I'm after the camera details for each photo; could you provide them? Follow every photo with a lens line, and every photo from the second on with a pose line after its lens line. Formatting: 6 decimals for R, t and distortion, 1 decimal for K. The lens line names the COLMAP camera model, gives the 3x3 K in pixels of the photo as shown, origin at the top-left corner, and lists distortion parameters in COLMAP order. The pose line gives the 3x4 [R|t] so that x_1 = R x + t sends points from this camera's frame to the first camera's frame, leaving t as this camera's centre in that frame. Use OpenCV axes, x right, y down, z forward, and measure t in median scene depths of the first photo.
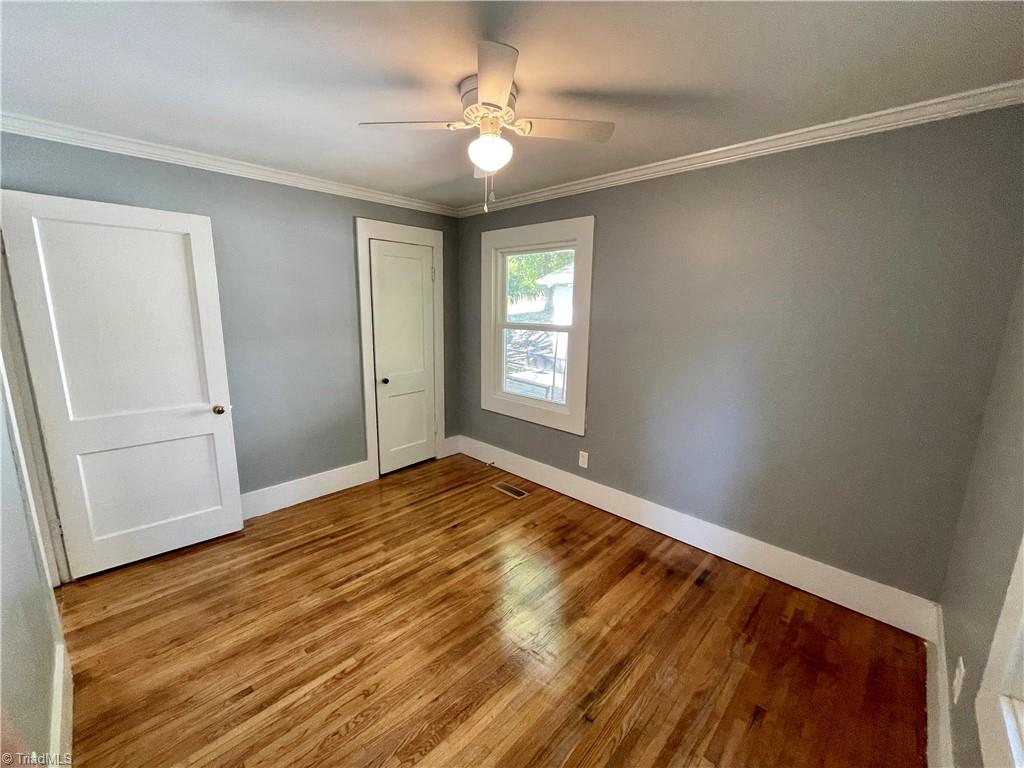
lens RADIAL K [[411.9, 0, 511.6], [0, 411.9, 380.7], [0, 0, 1]] dist [-0.004885, 0.000327]
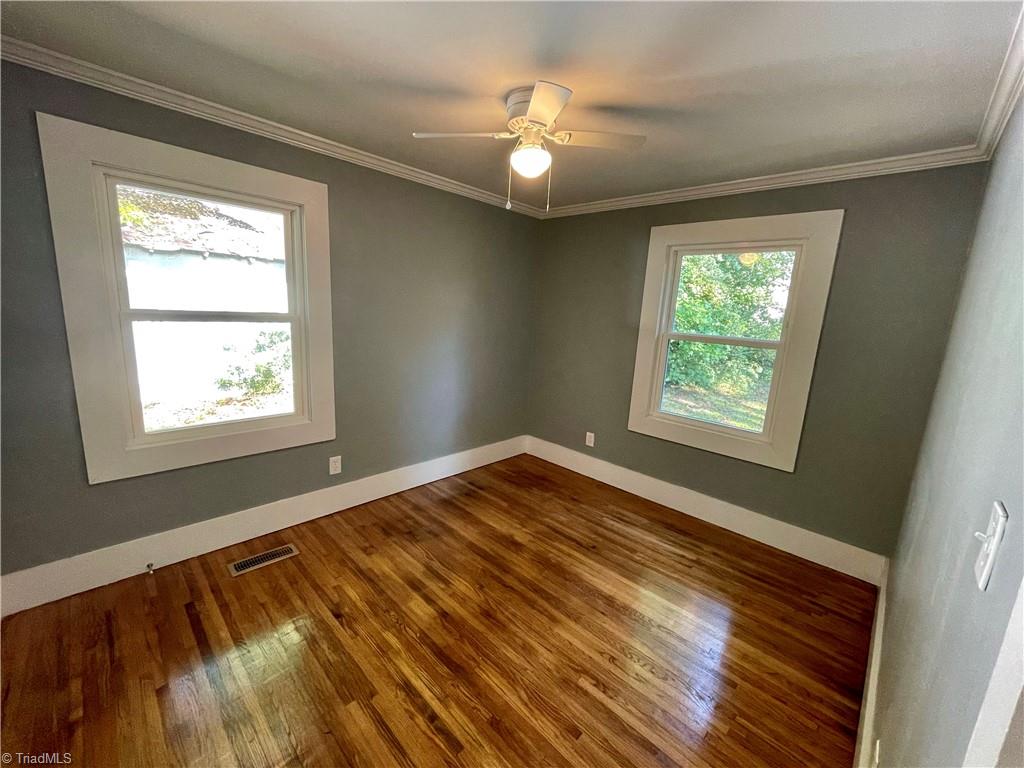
lens RADIAL K [[411.9, 0, 512.7], [0, 411.9, 379.5], [0, 0, 1]] dist [-0.004885, 0.000327]
pose [[0.002150, -0.192191, 0.981355, -0.890127], [0.122992, 0.973957, 0.190473, -0.147941], [-0.992405, 0.120290, 0.025732, 0.787639]]
